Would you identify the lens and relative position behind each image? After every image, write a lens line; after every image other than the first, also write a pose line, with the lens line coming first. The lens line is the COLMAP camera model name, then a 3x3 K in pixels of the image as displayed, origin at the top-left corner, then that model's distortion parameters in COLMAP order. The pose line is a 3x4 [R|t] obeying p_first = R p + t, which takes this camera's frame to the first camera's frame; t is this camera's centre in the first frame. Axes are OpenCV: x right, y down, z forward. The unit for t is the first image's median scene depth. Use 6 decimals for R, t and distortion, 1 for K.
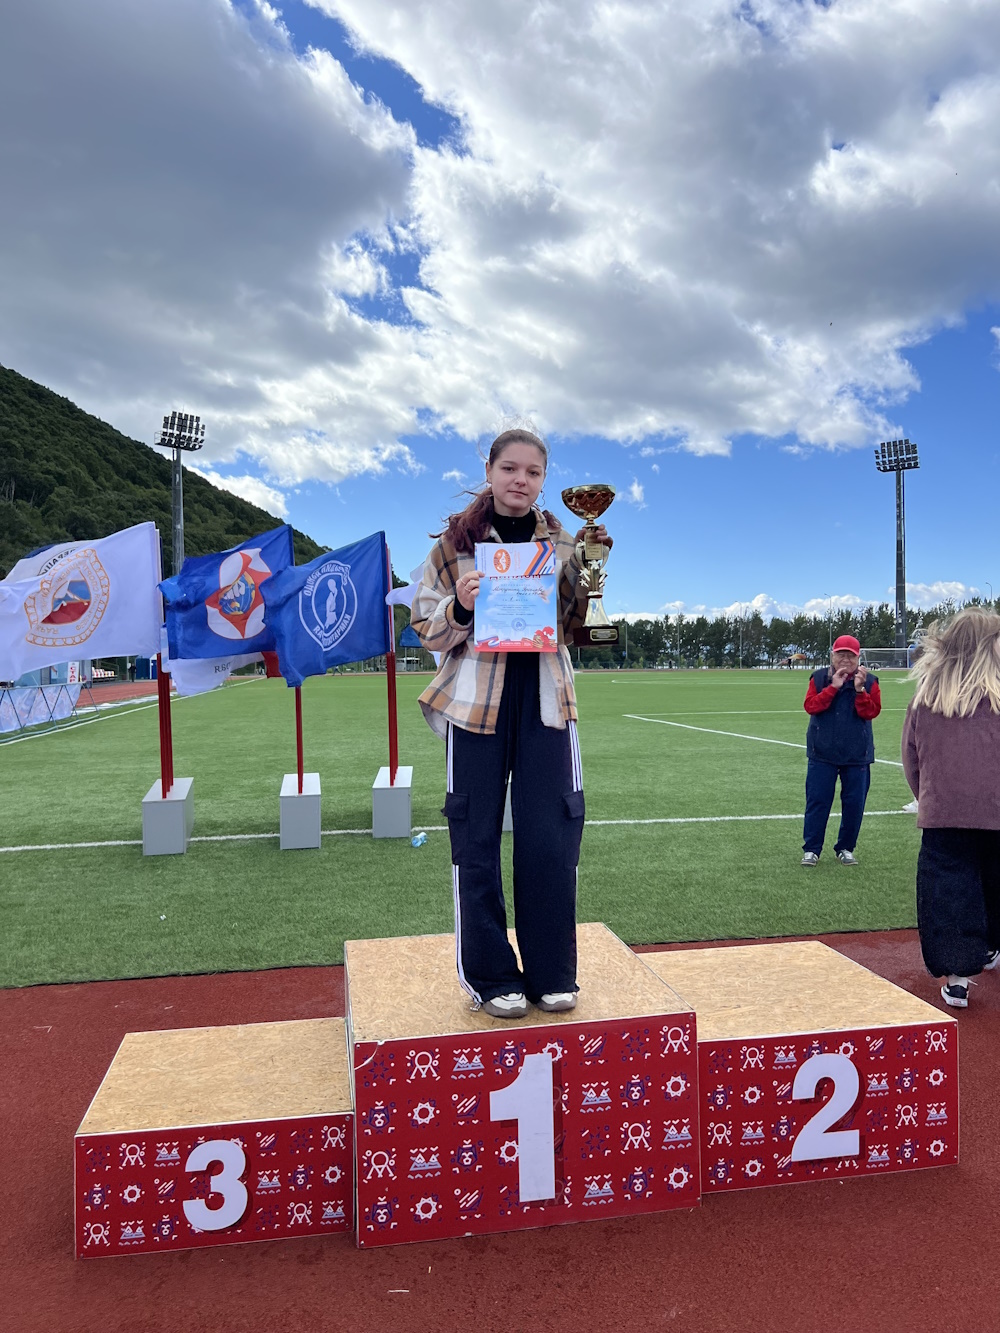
lens RADIAL K [[1011.5, 0, 488.6], [0, 1011.5, 676.3], [0, 0, 1]] dist [0.027336, 0.000013]
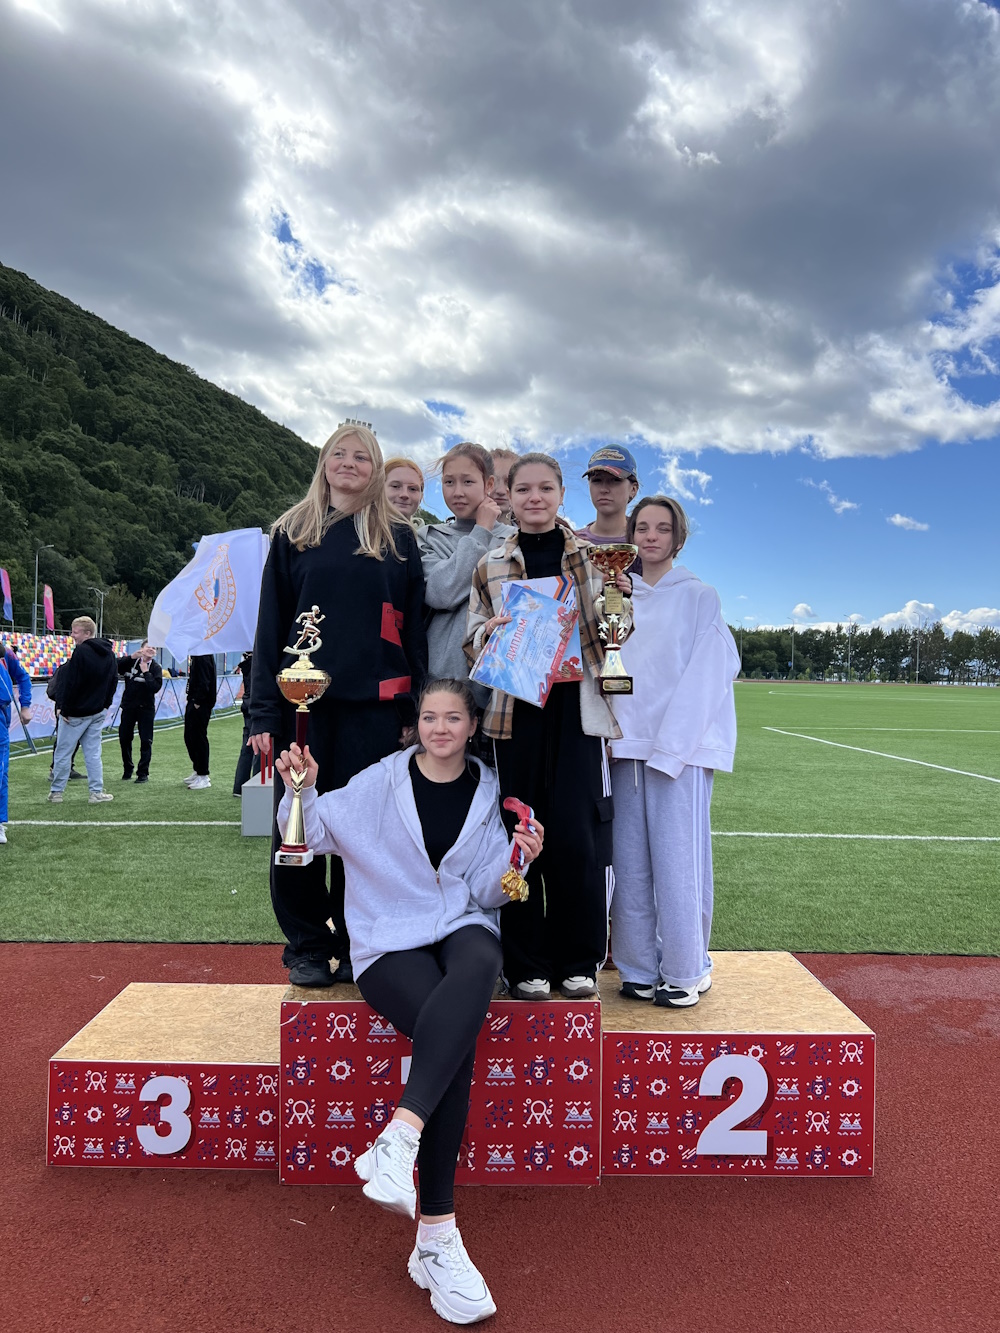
lens RADIAL K [[1011.5, 0, 485.6], [0, 1011.5, 680.7], [0, 0, 1]] dist [0.027336, 0.000013]
pose [[0.985820, 0.034215, -0.164284, 0.234507], [-0.034067, 0.999413, 0.003716, -0.005211], [0.164315, 0.001934, 0.986406, -0.064154]]
